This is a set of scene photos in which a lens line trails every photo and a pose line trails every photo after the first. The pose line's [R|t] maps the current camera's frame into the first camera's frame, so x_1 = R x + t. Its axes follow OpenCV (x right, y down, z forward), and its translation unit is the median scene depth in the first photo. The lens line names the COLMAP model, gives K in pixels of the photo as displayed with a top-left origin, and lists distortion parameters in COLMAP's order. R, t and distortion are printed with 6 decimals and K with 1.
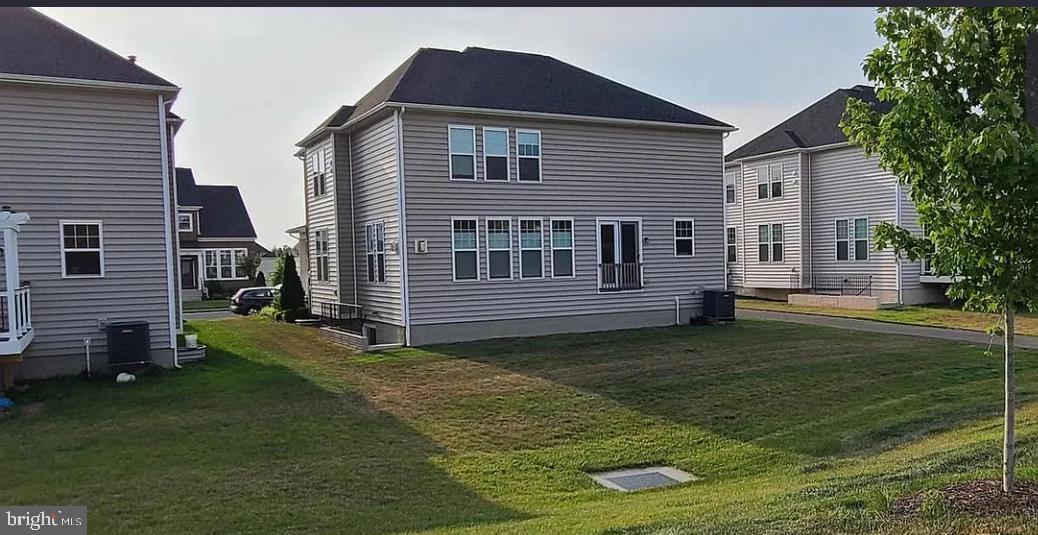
lens RADIAL K [[815.0, 0, 518.3], [0, 815.0, 270.6], [0, 0, 1]] dist [0.001575, 0.000555]
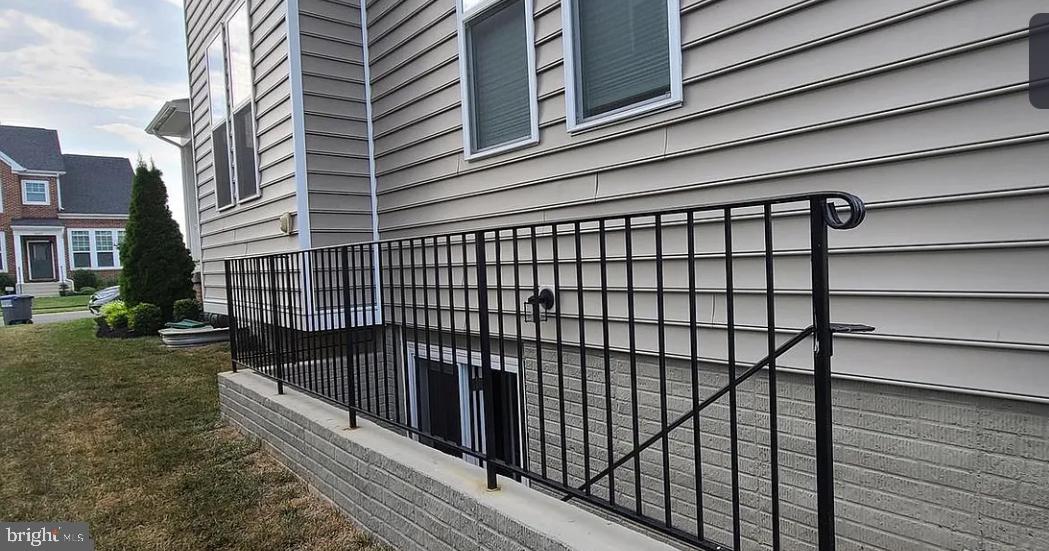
lens RADIAL K [[570.5, 0, 525.1], [0, 570.5, 274.9], [0, 0, 1]] dist [-0.002523, -0.000549]
pose [[0.974693, -0.034343, 0.220893, -0.095352], [0.031230, 0.999358, 0.017571, 0.020391], [-0.221354, -0.010228, 0.975140, 0.402906]]
